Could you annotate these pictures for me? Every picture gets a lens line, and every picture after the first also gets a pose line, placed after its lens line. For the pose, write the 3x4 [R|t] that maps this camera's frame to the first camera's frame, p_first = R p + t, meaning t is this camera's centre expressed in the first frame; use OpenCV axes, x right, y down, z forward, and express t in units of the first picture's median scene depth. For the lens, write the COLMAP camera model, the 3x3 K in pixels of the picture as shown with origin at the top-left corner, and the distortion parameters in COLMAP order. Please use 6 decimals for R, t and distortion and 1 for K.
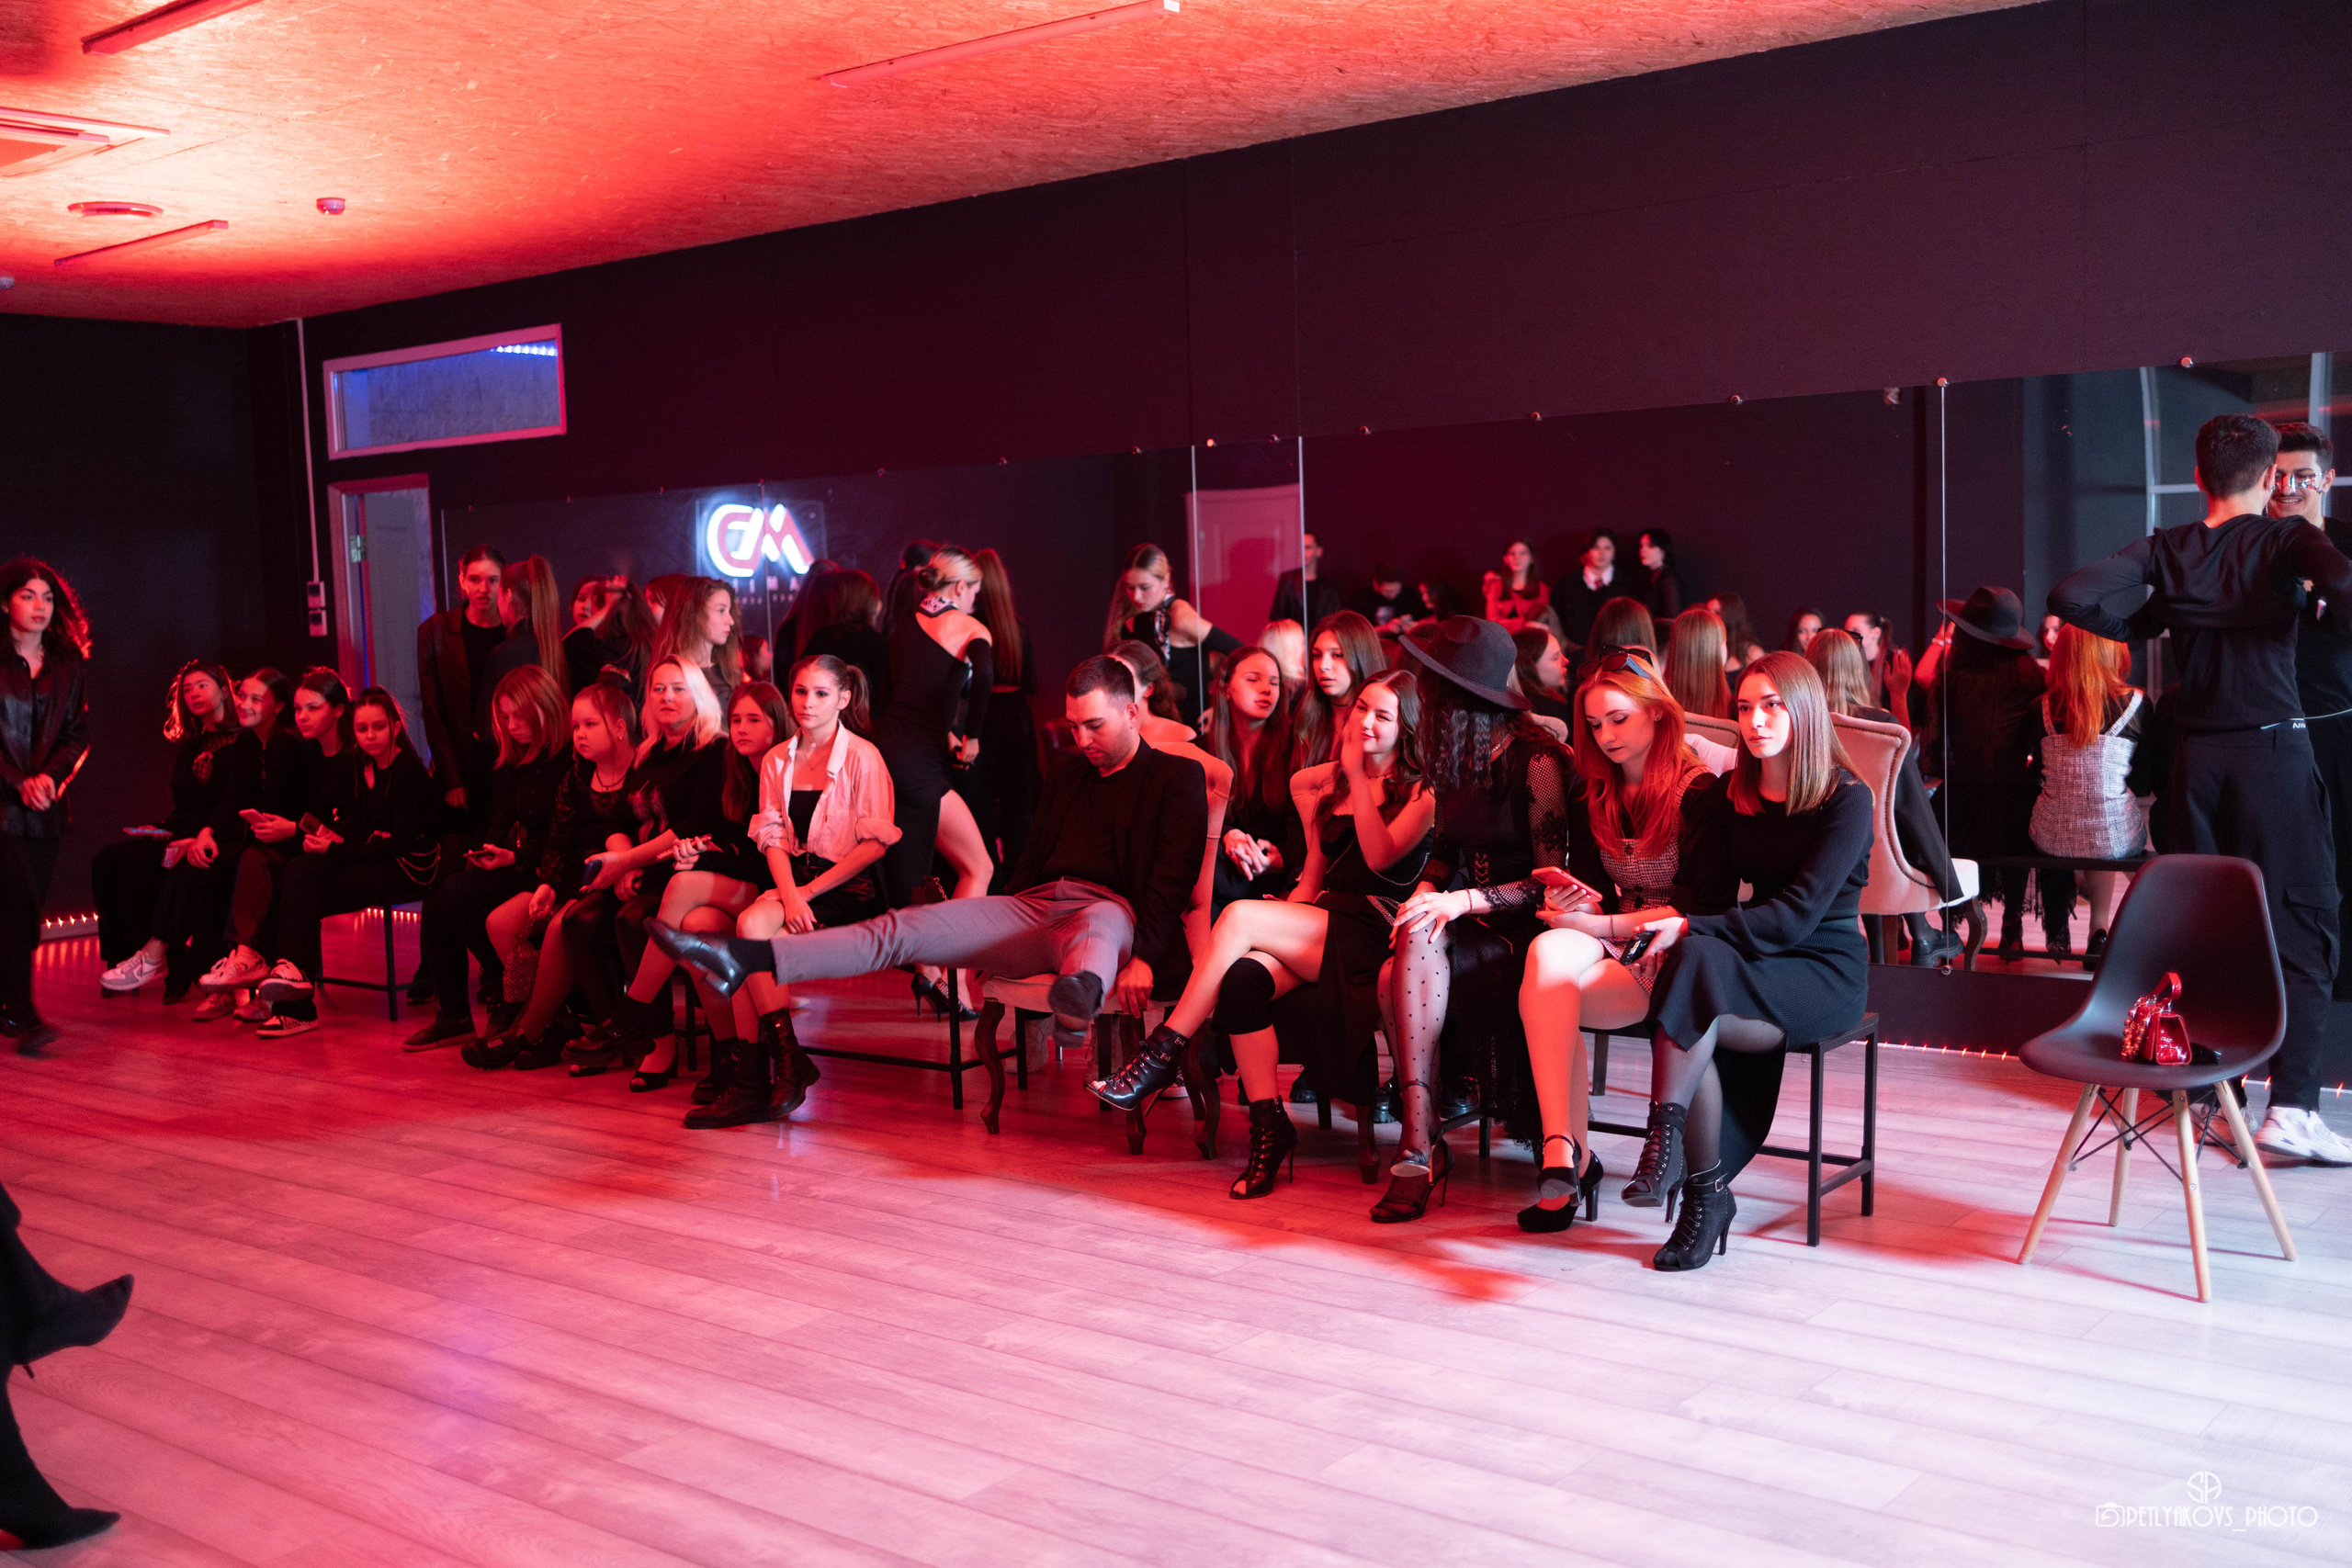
lens RADIAL K [[2374.6, 0, 1180.4], [0, 2374.6, 790.7], [0, 0, 1]] dist [-0.033958, 0.000000]
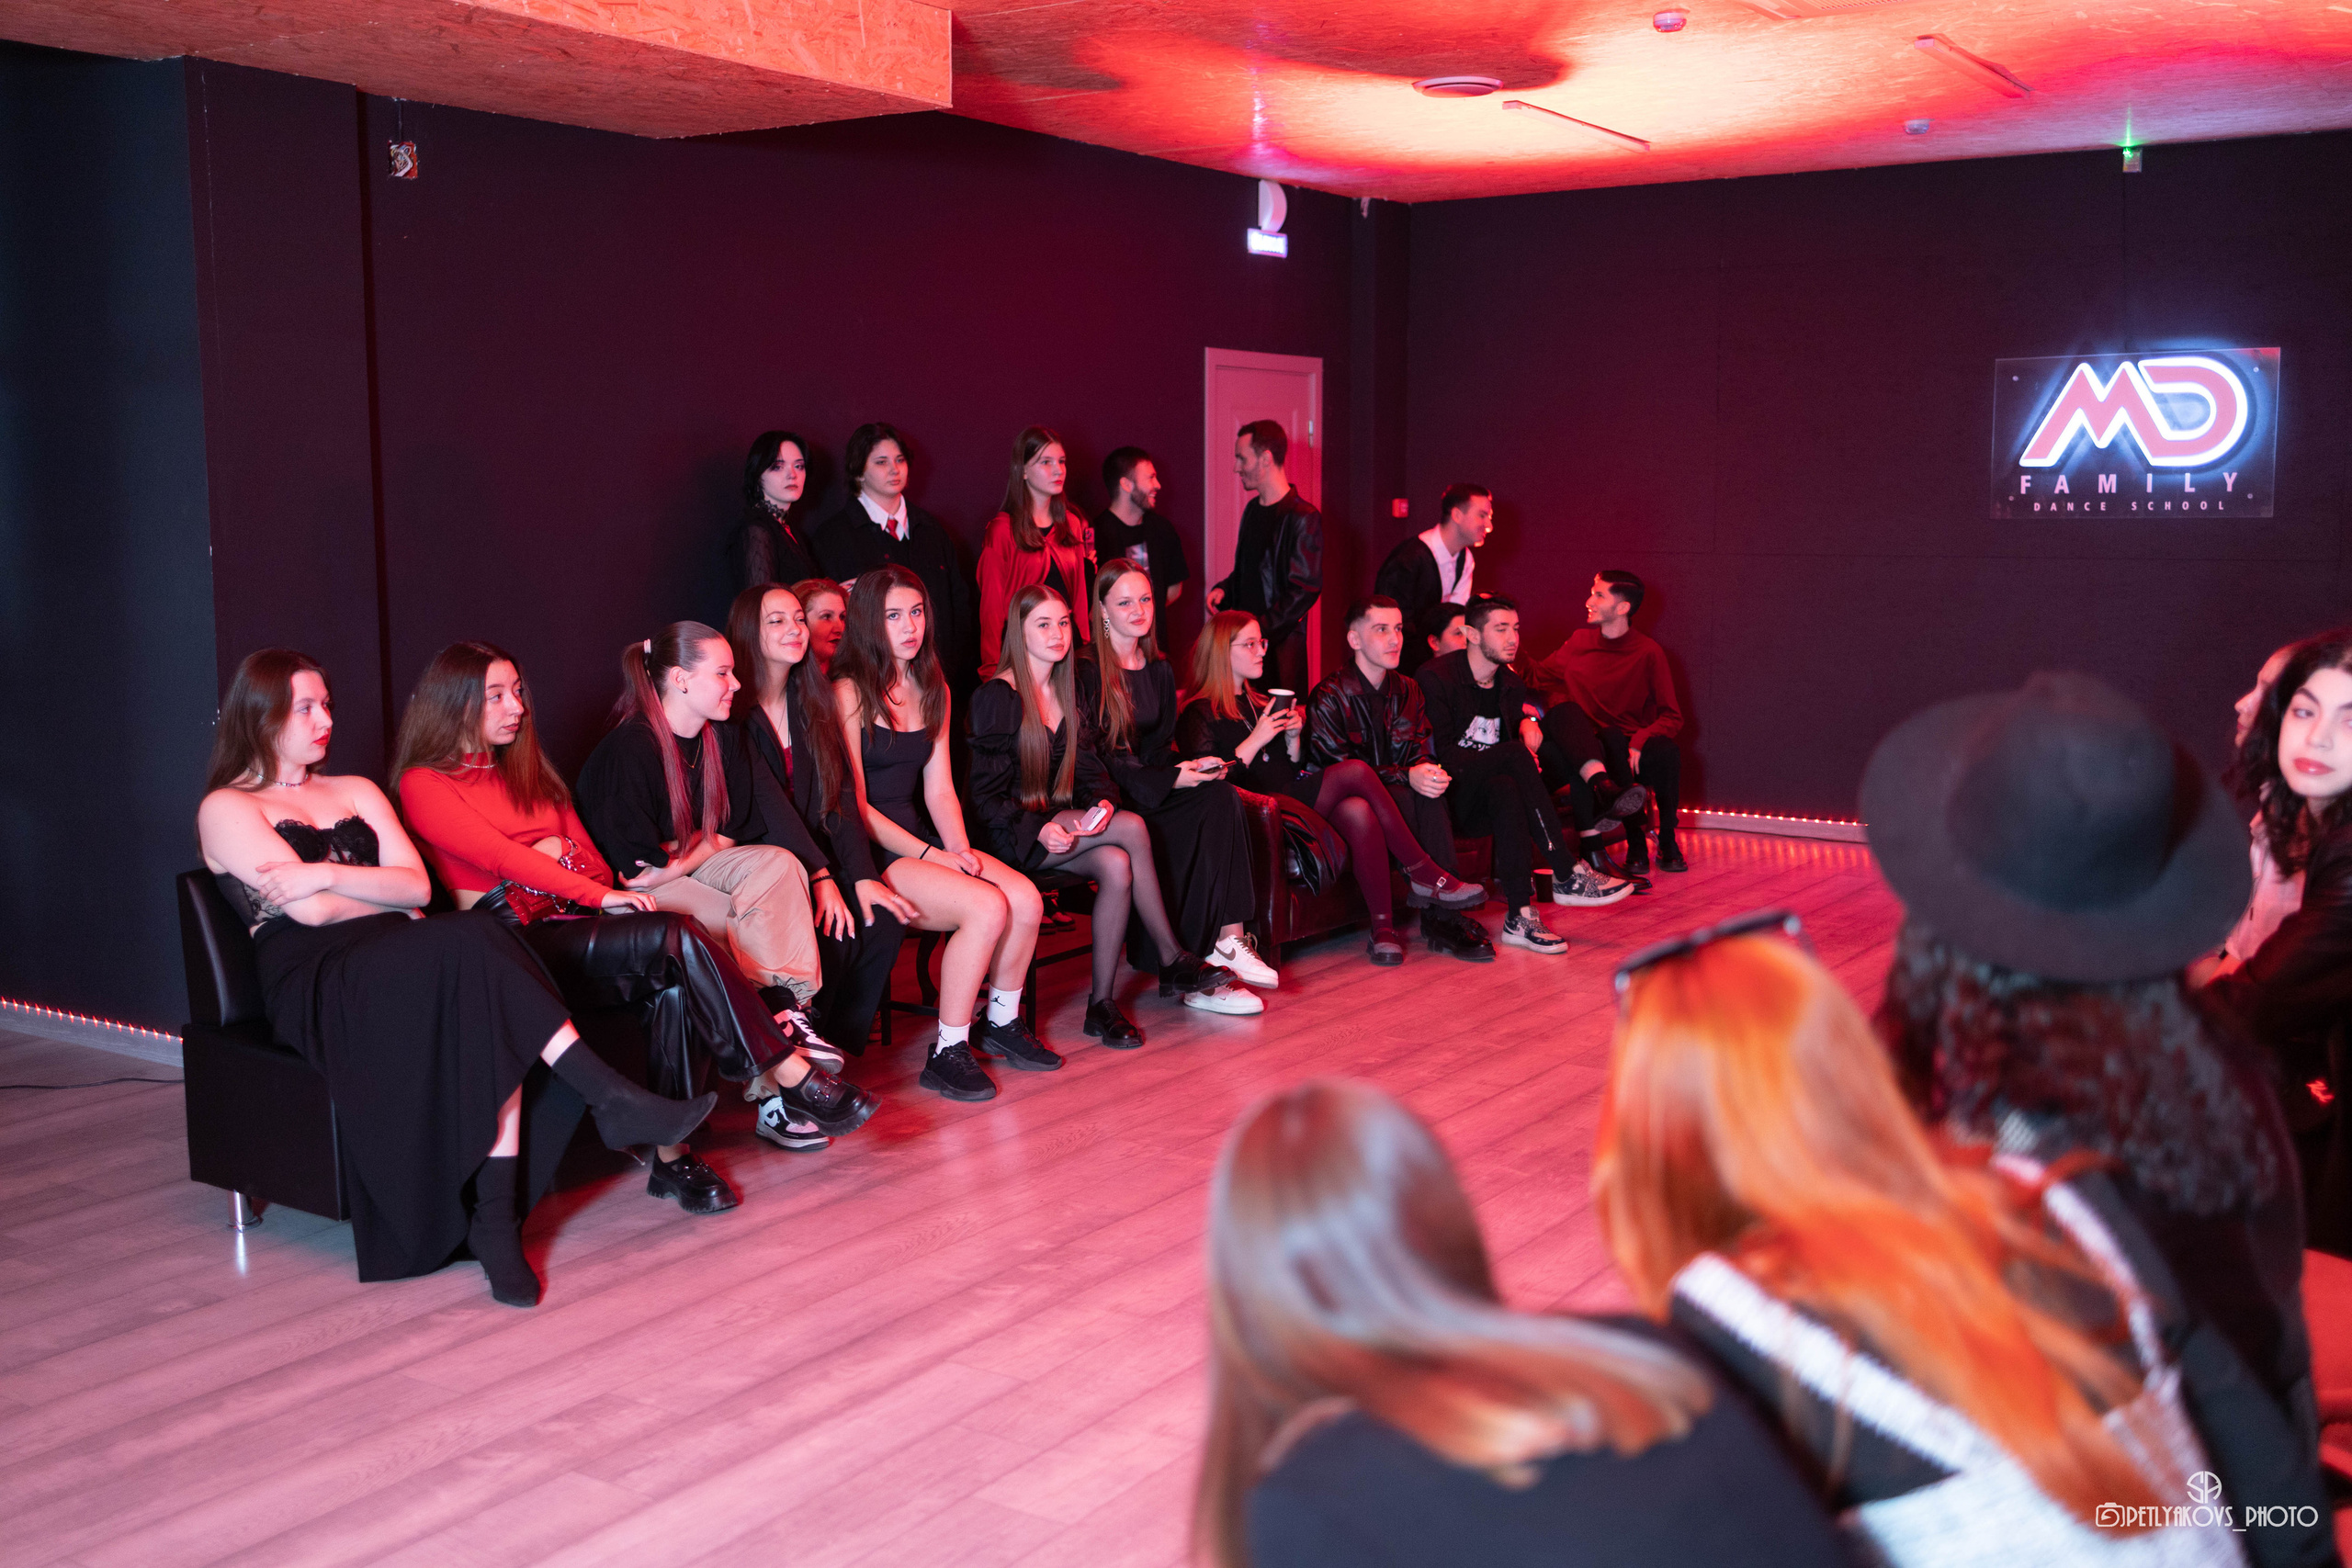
lens RADIAL K [[2374.6, 0, 1181.0], [0, 2374.6, 779.2], [0, 0, 1]] dist [-0.033958, 0.000000]
pose [[0.112660, 0.159709, -0.980714, 0.544612], [-0.110948, 0.982848, 0.147311, -0.110202], [0.987420, 0.092212, 0.128447, 0.987480]]
